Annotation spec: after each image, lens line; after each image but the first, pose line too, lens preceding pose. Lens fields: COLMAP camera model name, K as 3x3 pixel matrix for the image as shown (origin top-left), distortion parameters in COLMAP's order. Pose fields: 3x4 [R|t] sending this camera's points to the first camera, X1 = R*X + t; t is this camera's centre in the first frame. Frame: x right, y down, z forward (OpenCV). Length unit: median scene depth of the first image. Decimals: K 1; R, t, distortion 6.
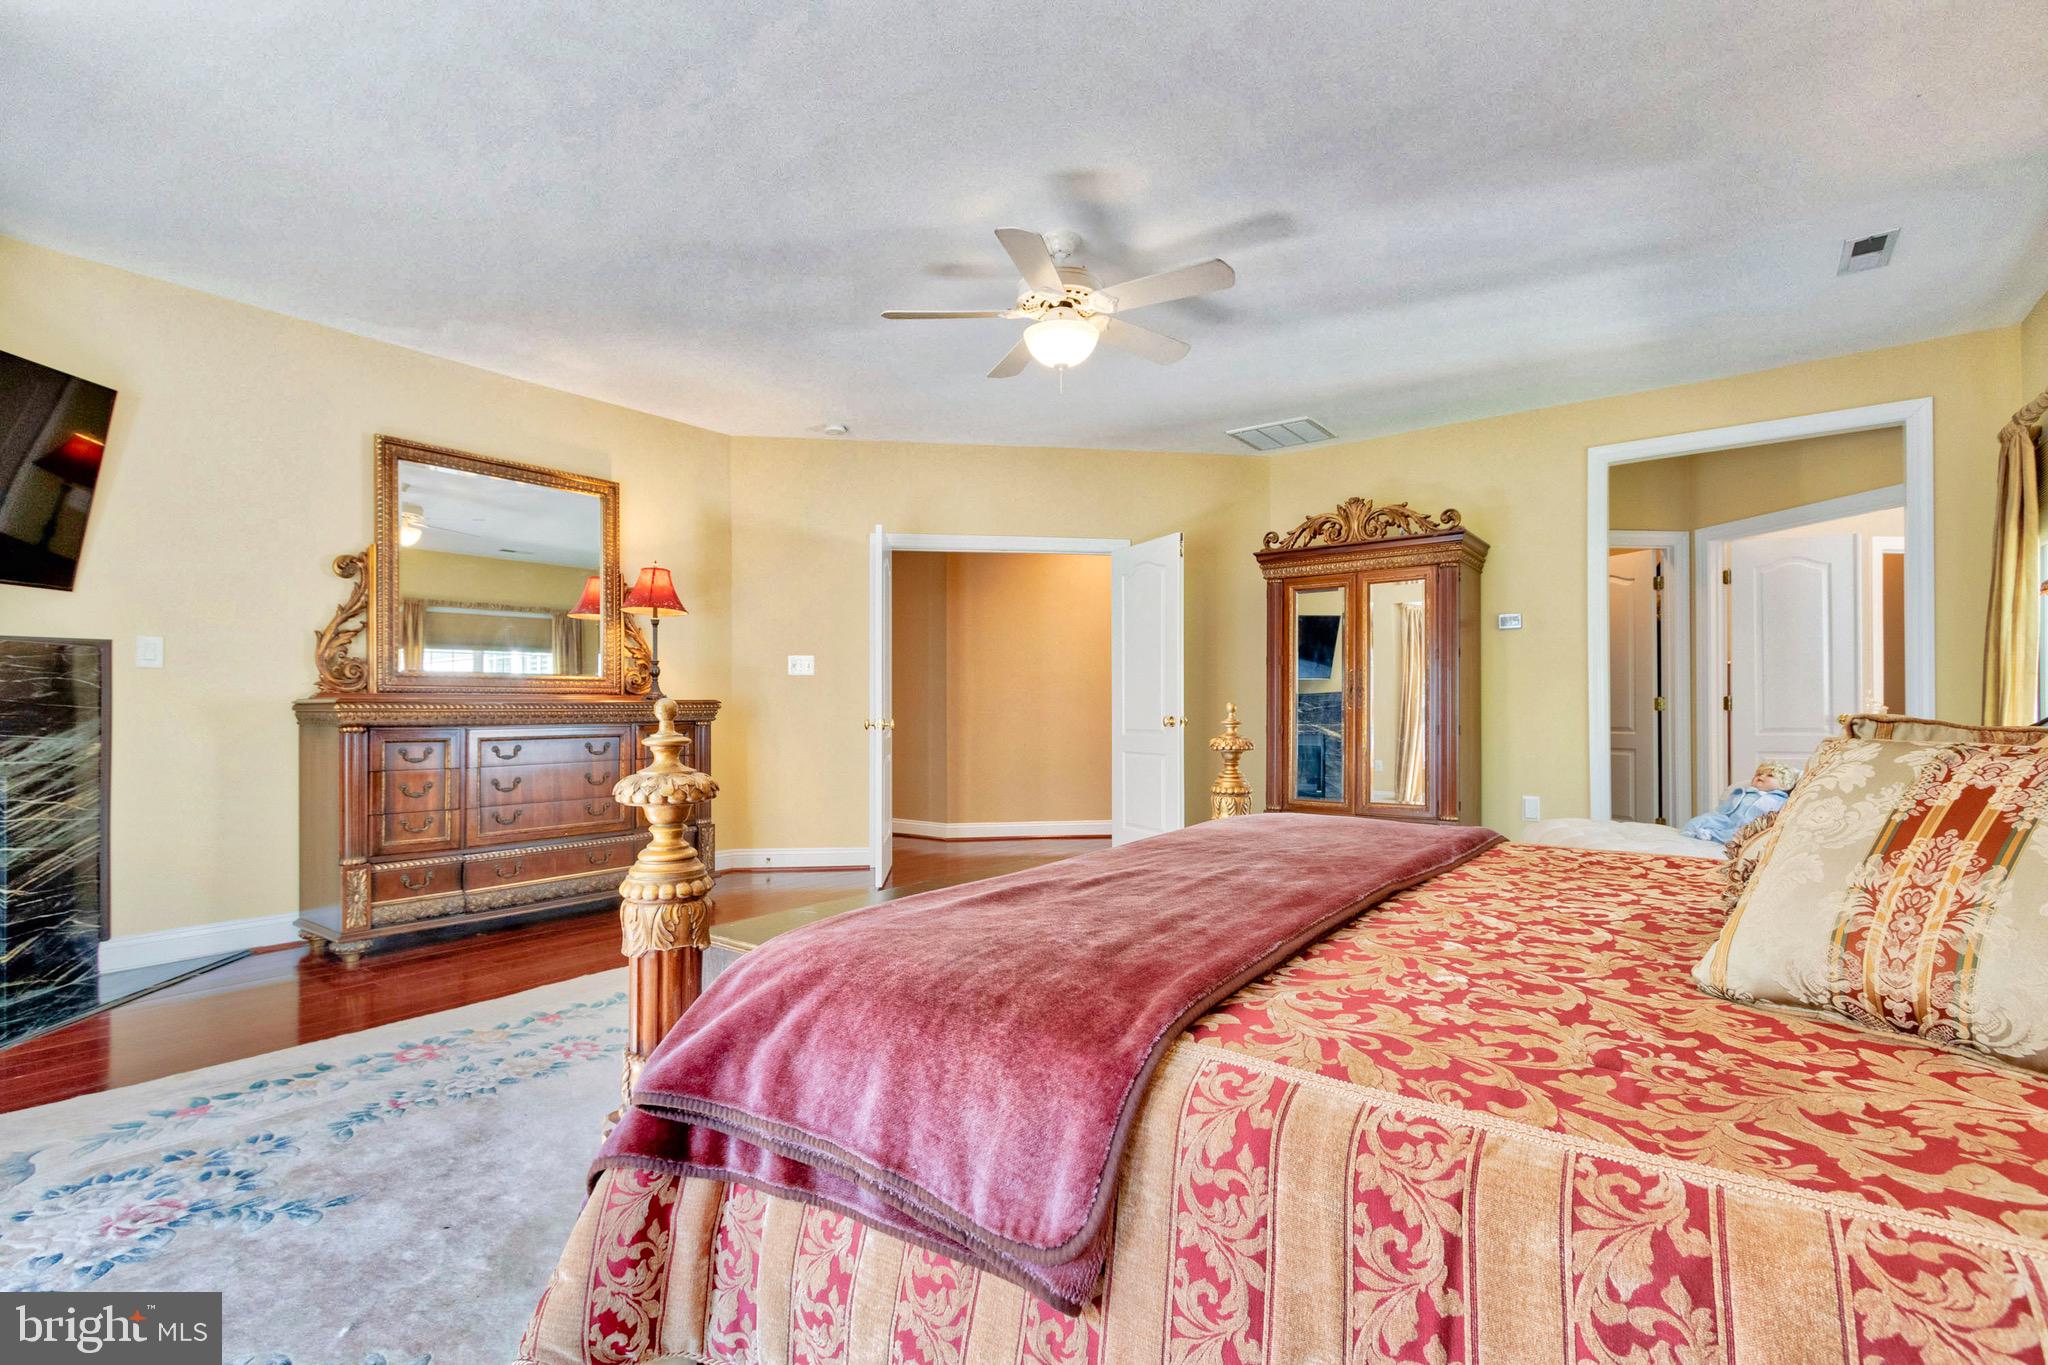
lens RADIAL K [[949.8, 0, 1010.7], [0, 949.8, 693.0], [0, 0, 1]] dist [0.008950, -0.000615]
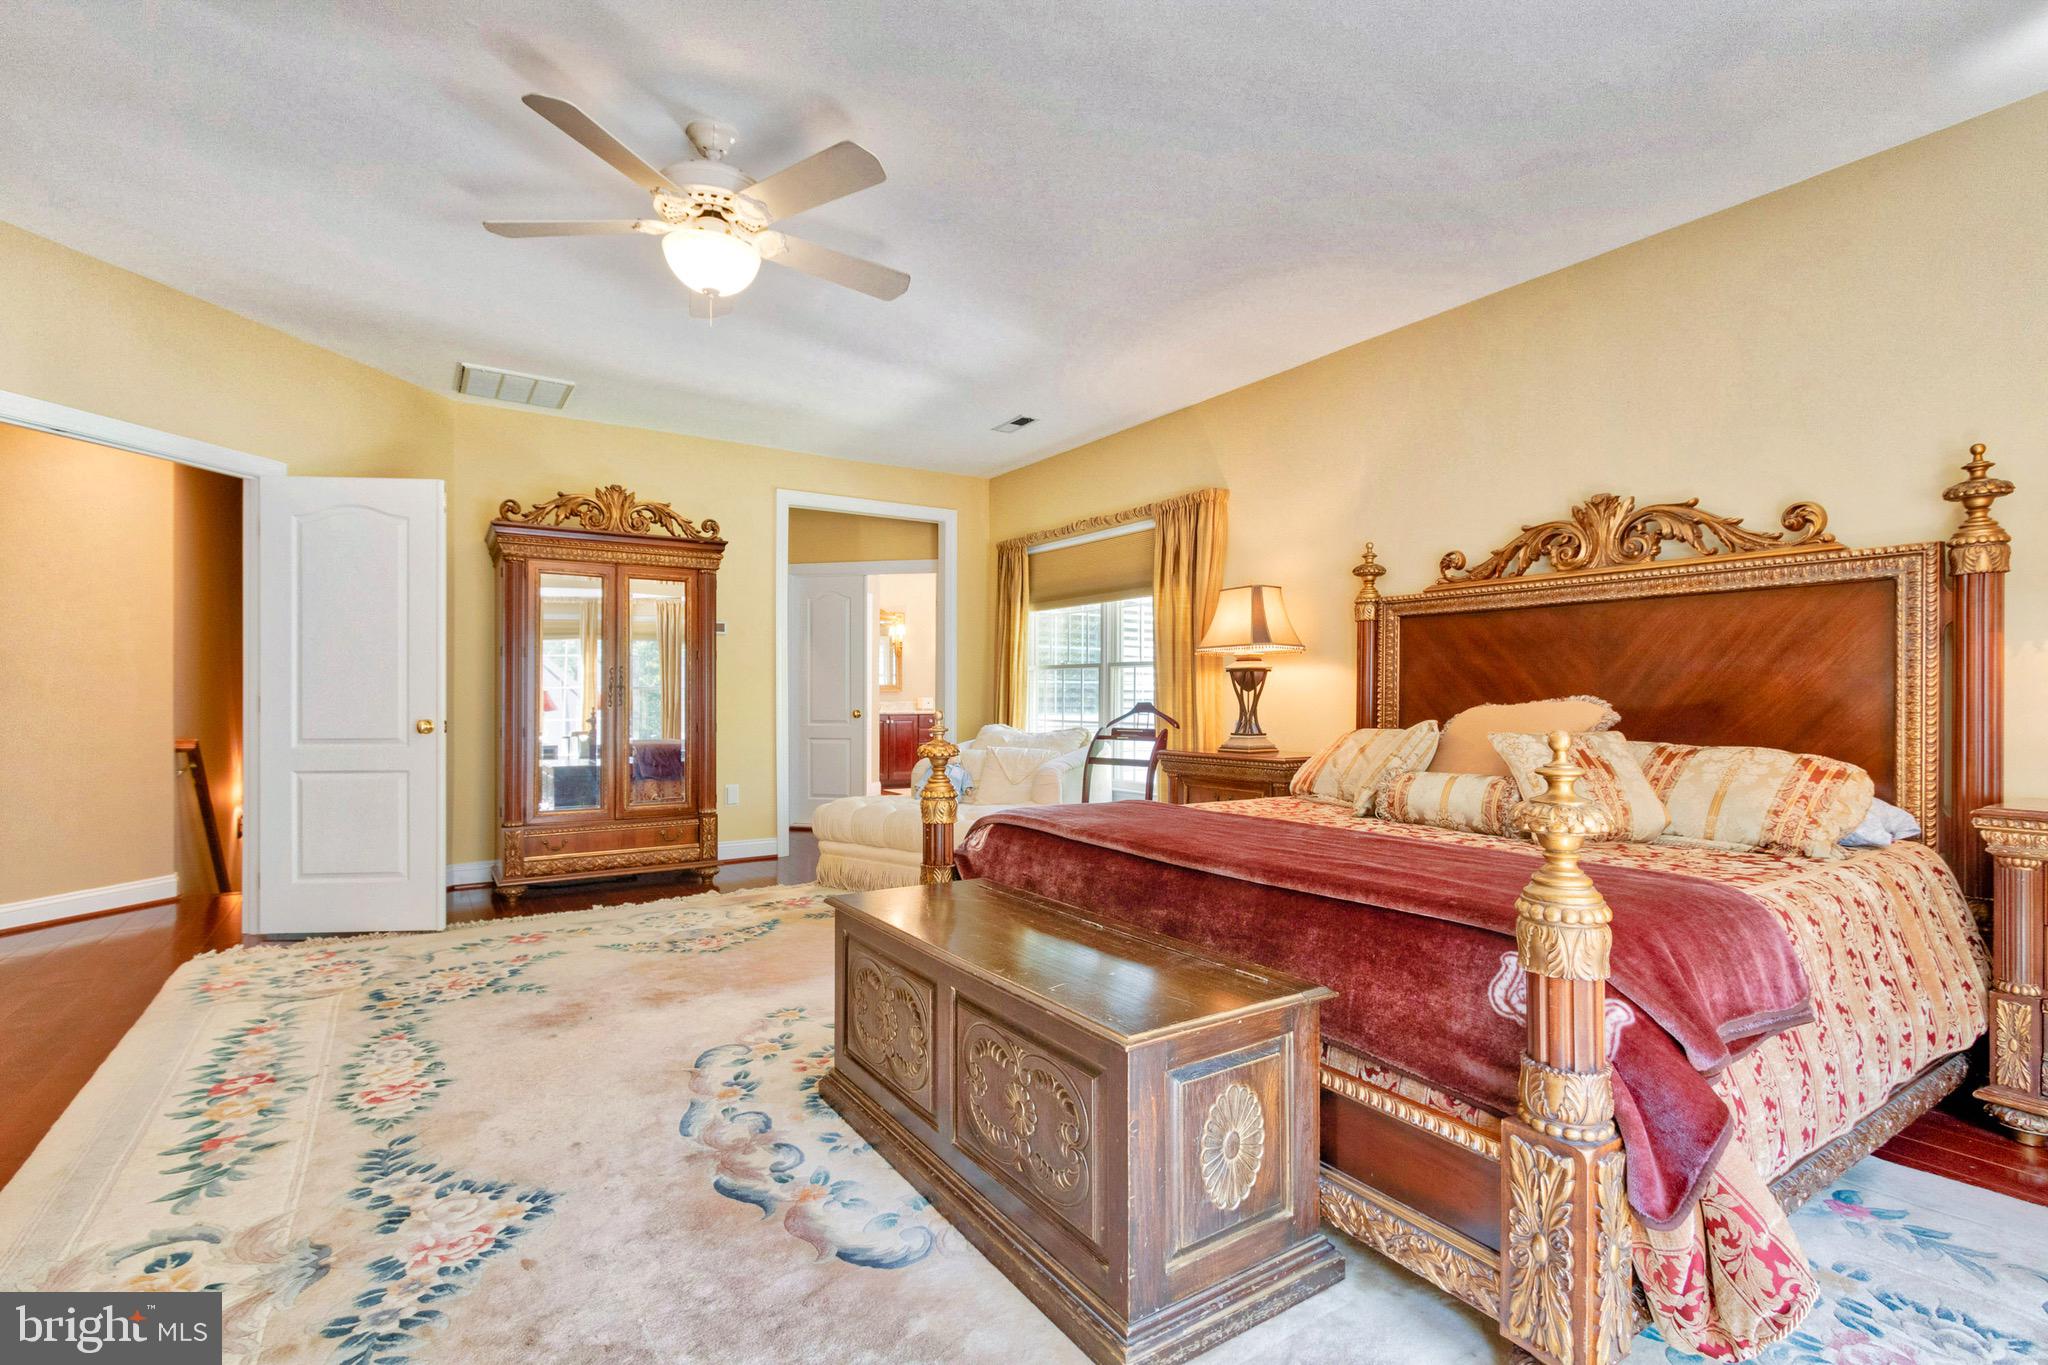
lens RADIAL K [[949.8, 0, 1011.8], [0, 949.8, 686.6], [0, 0, 1]] dist [0.008950, -0.000615]
pose [[0.290117, 0.004628, 0.956980, -0.455057], [-0.011155, 0.999937, -0.001454, -0.009594], [-0.956926, -0.010253, 0.290151, 0.373941]]
